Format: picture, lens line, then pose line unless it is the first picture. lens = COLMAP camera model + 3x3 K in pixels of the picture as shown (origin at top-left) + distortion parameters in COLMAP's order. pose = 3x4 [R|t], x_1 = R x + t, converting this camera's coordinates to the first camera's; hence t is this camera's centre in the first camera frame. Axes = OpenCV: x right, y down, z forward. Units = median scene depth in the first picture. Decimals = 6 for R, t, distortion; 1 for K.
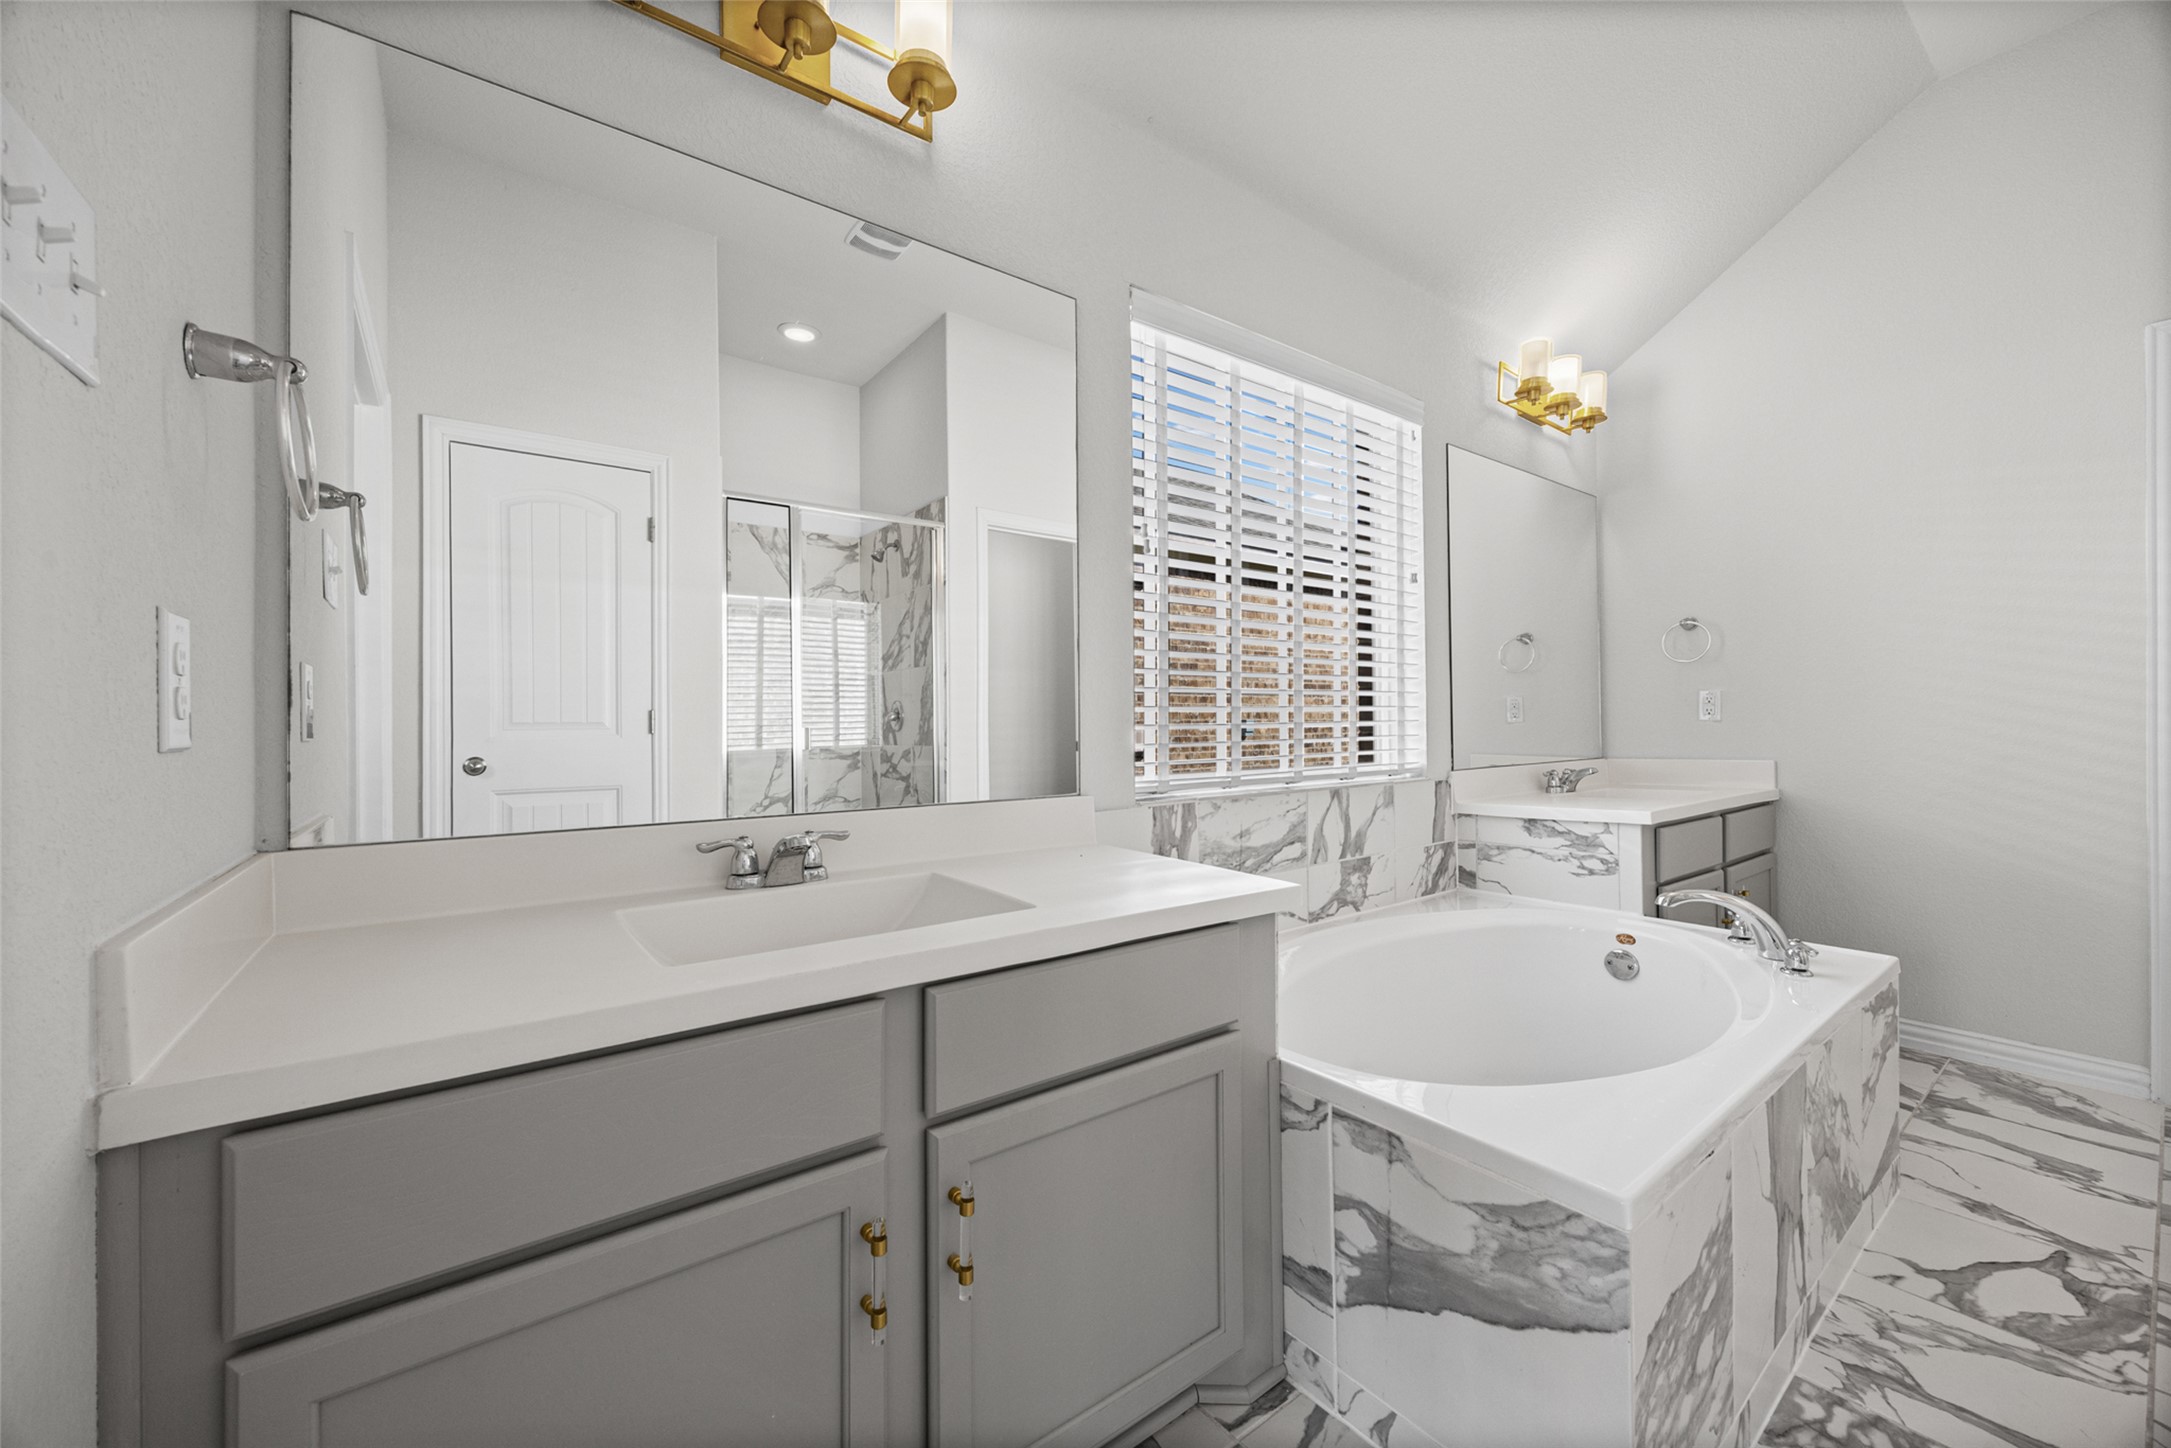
lens RADIAL K [[838.3, 0, 1070.8], [0, 838.3, 719.6], [0, 0, 1]] dist [-0.001795, 0.000030]
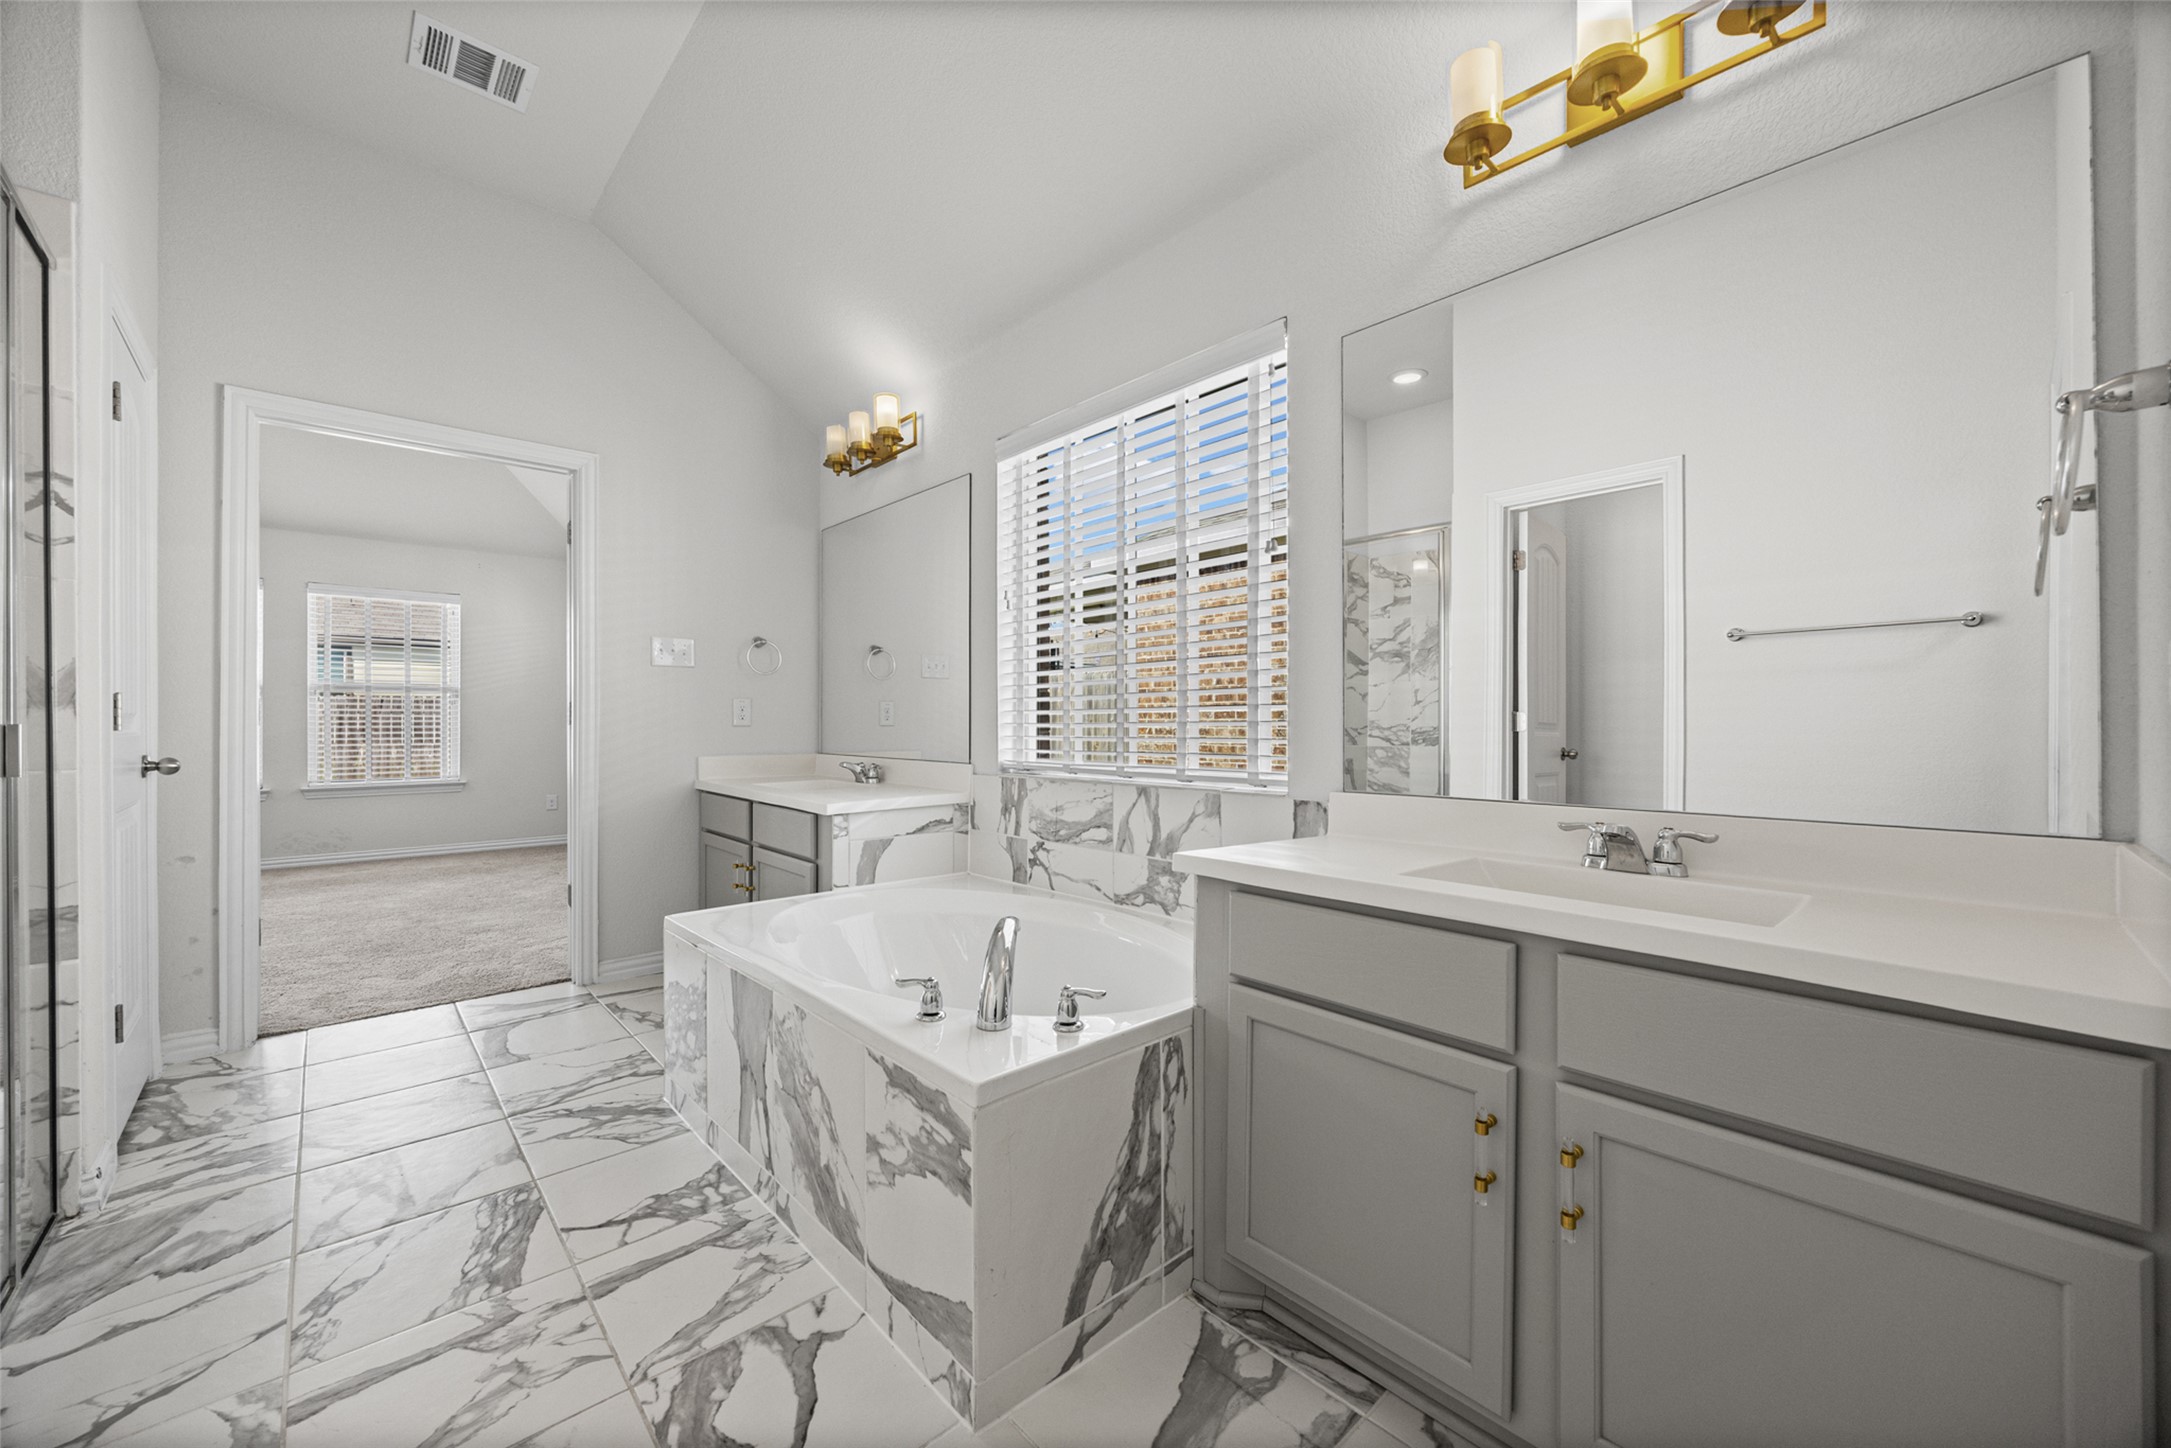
lens RADIAL K [[838.3, 0, 1090.3], [0, 838.3, 720.9], [0, 0, 1]] dist [-0.001795, 0.000030]
pose [[0.095391, 0.007677, -0.995410, 1.512053], [0.004152, 0.999958, 0.008110, -0.008700], [0.995431, -0.004906, 0.095355, 0.940501]]
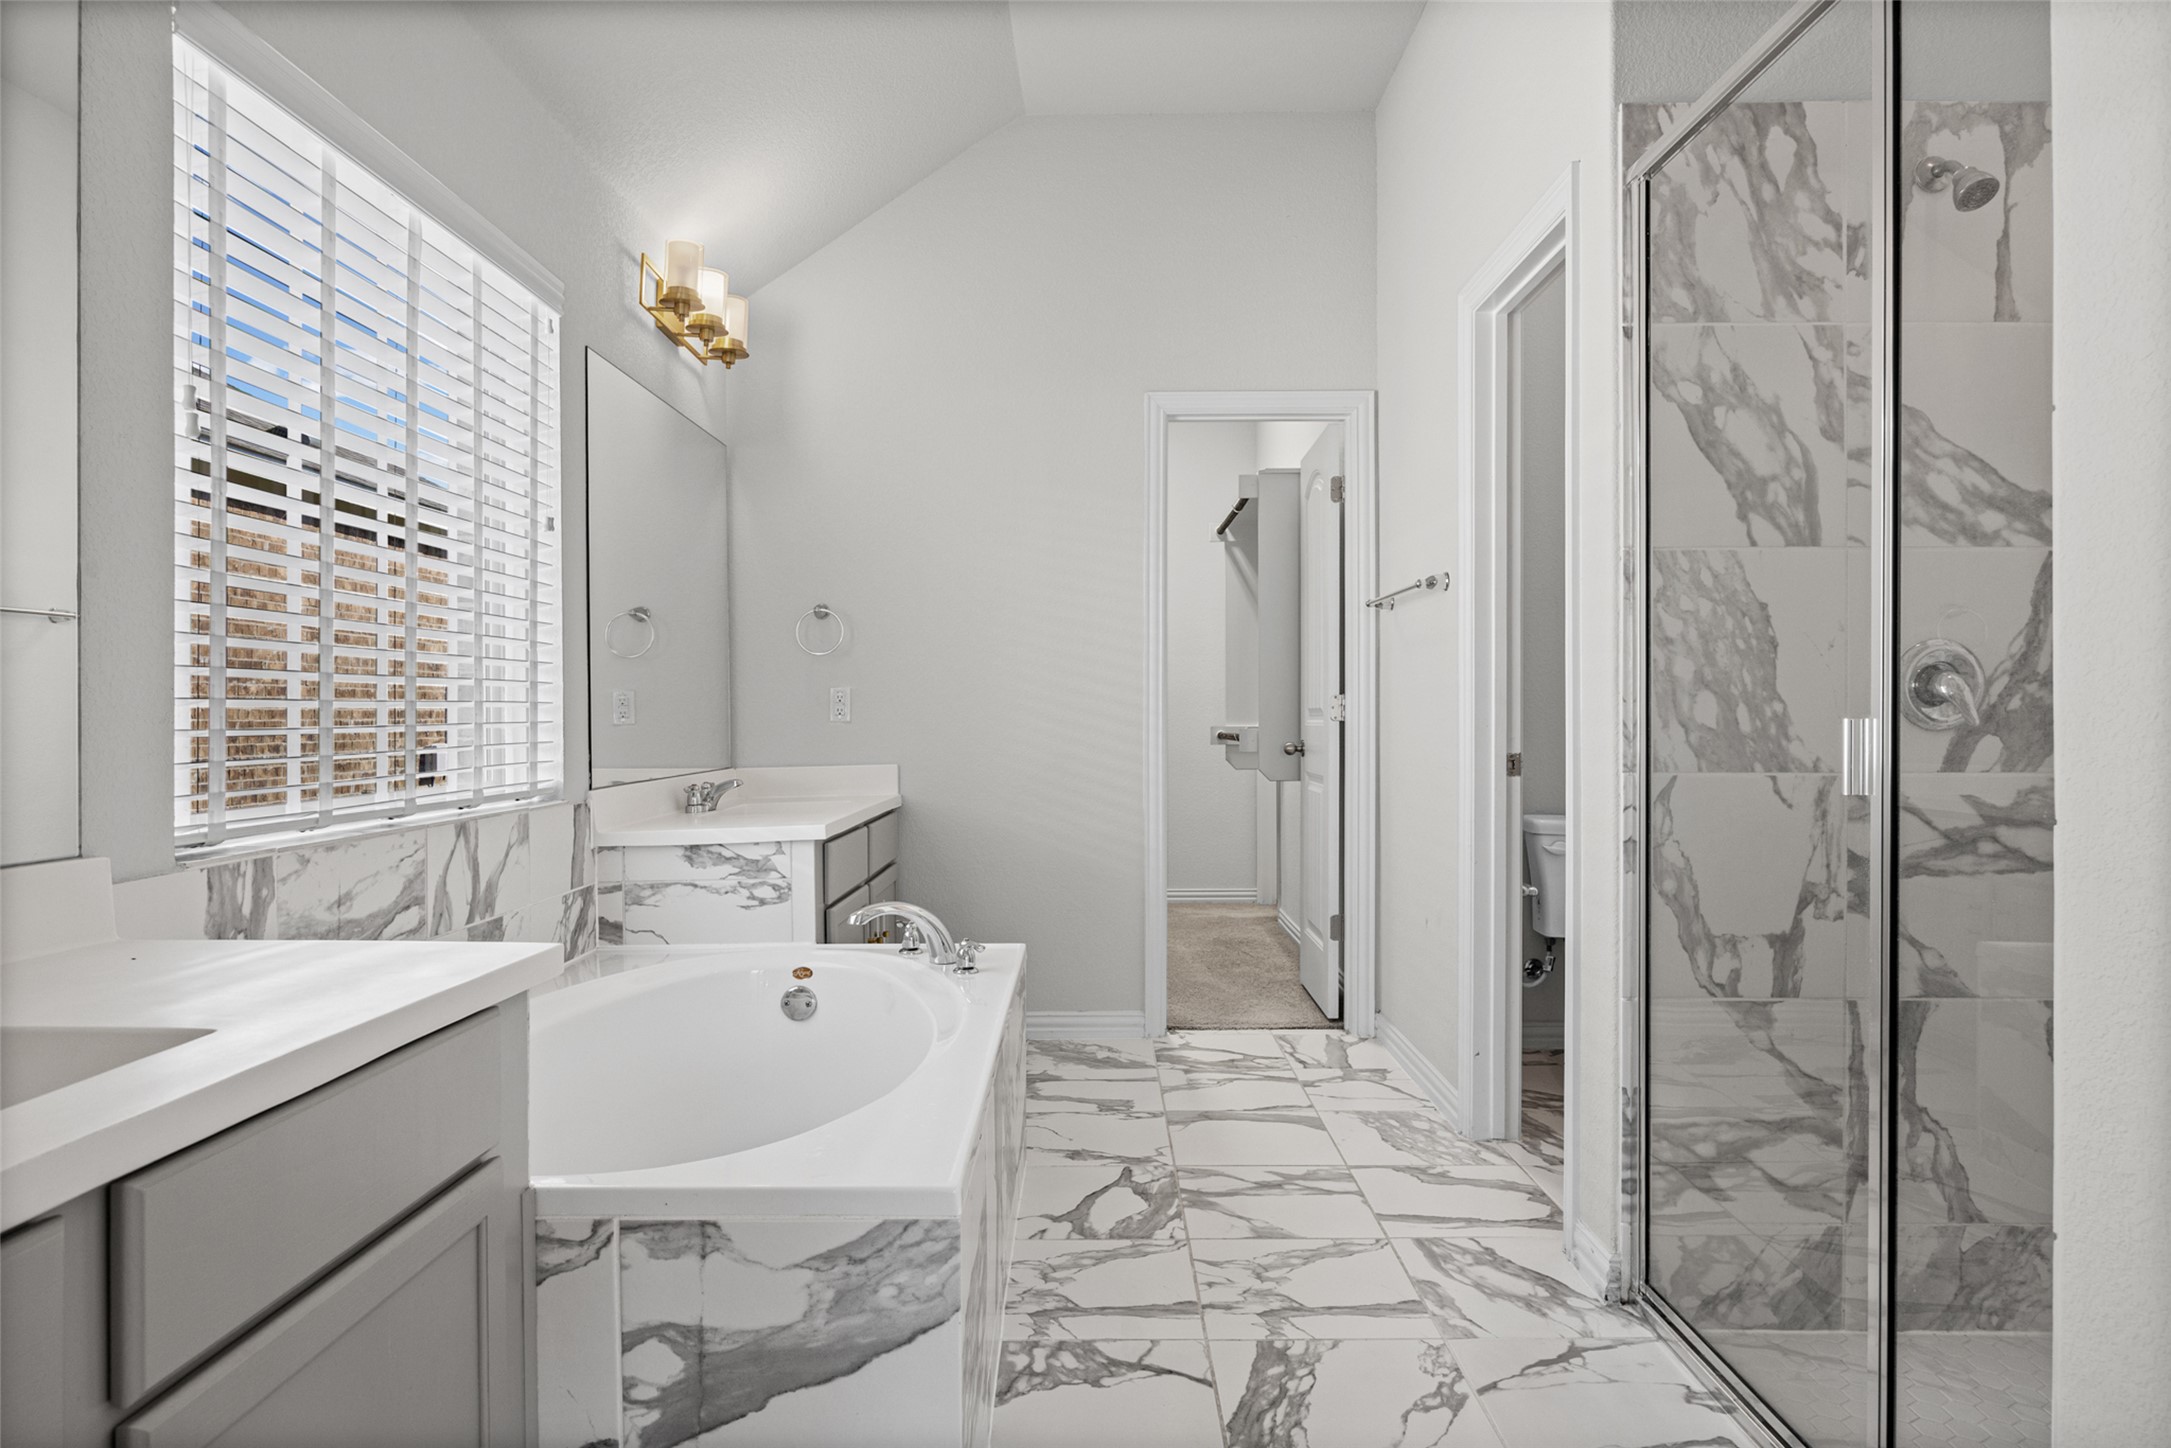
lens RADIAL K [[1259.2, 0, 1106.1], [0, 1259.2, 722.8], [0, 0, 1]] dist [-0.013785, 0.003798]
pose [[0.592654, -0.001615, 0.805456, -0.218870], [0.000133, 0.999998, 0.001907, -0.000073], [-0.805457, -0.001023, 0.592653, -0.029390]]
